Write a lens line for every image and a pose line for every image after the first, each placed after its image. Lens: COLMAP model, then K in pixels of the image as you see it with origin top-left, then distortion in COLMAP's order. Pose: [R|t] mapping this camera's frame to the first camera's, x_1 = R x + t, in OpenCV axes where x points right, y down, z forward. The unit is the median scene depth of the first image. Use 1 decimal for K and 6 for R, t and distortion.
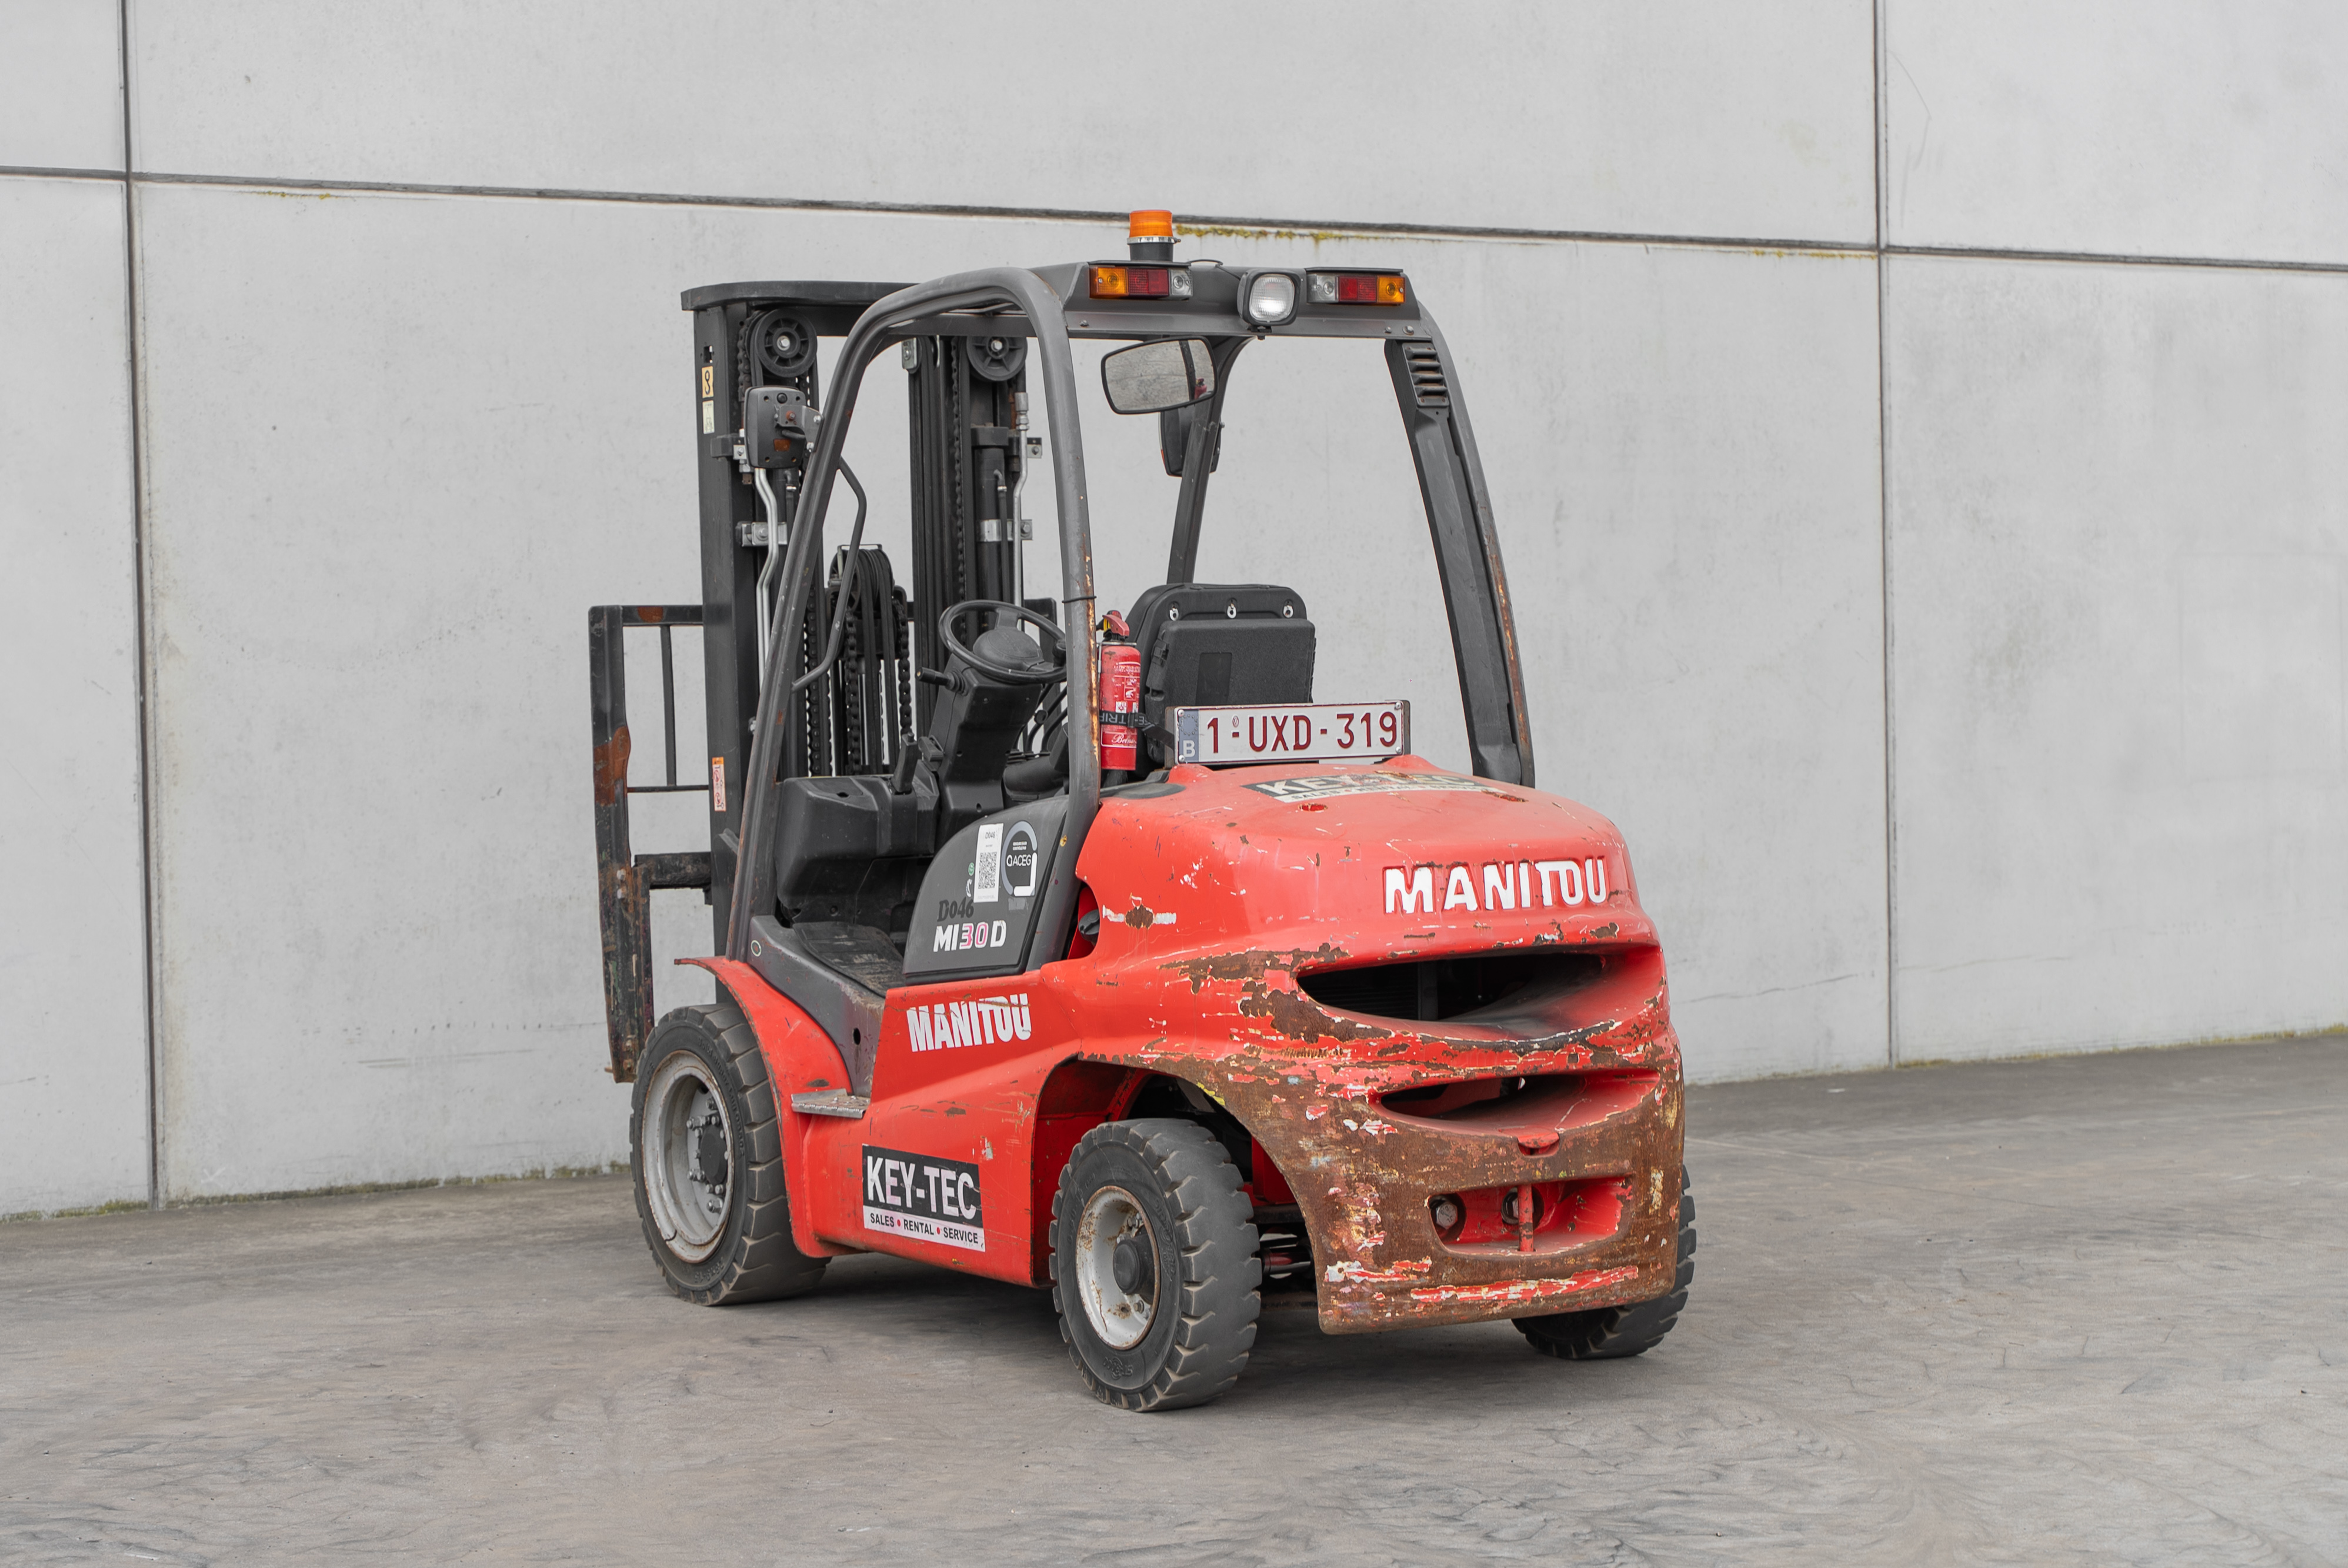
lens RADIAL K [[4677.6, 0, 1172.6], [0, 4677.6, 830.0], [0, 0, 1]] dist [0.004087, 0.000000]
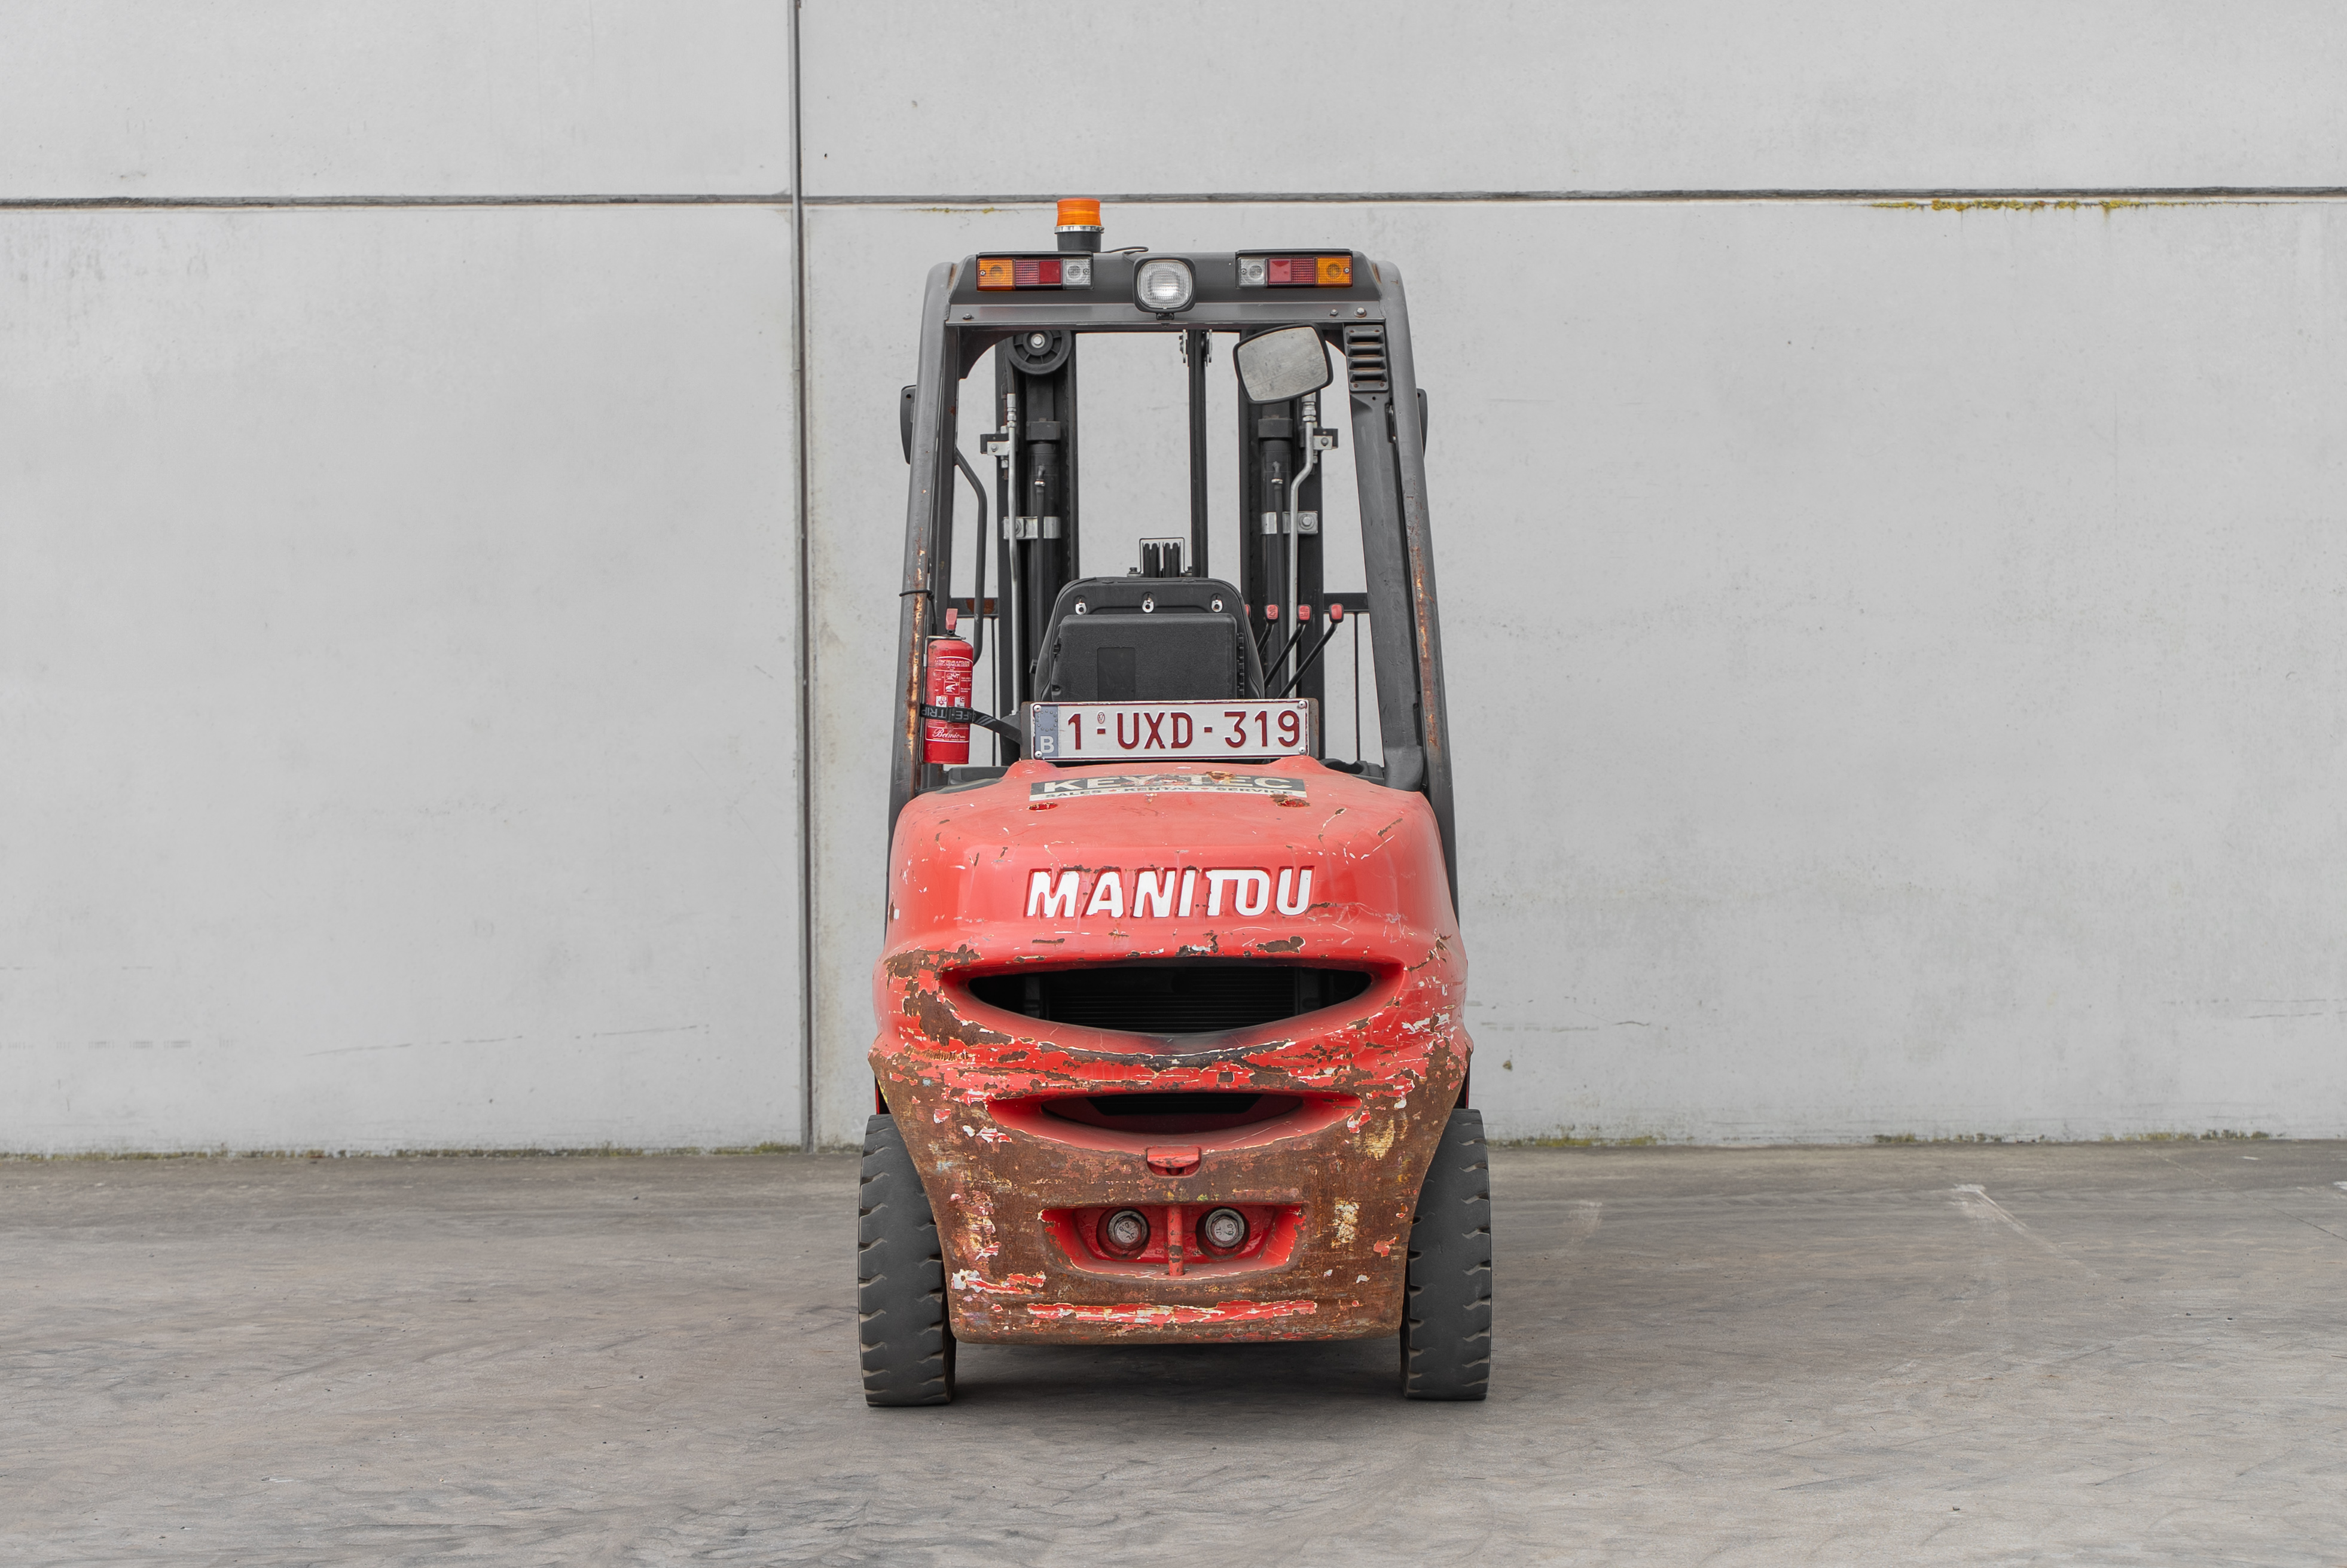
lens RADIAL K [[4485.5, 0, 1161.6], [0, 4485.5, 865.3], [0, 0, 1]] dist [0.002973, 0.000000]
pose [[0.857892, 0.032962, -0.512772, 0.385852], [-0.026511, 0.999451, 0.019892, -0.008574], [0.513146, -0.003471, 0.858294, 0.150157]]
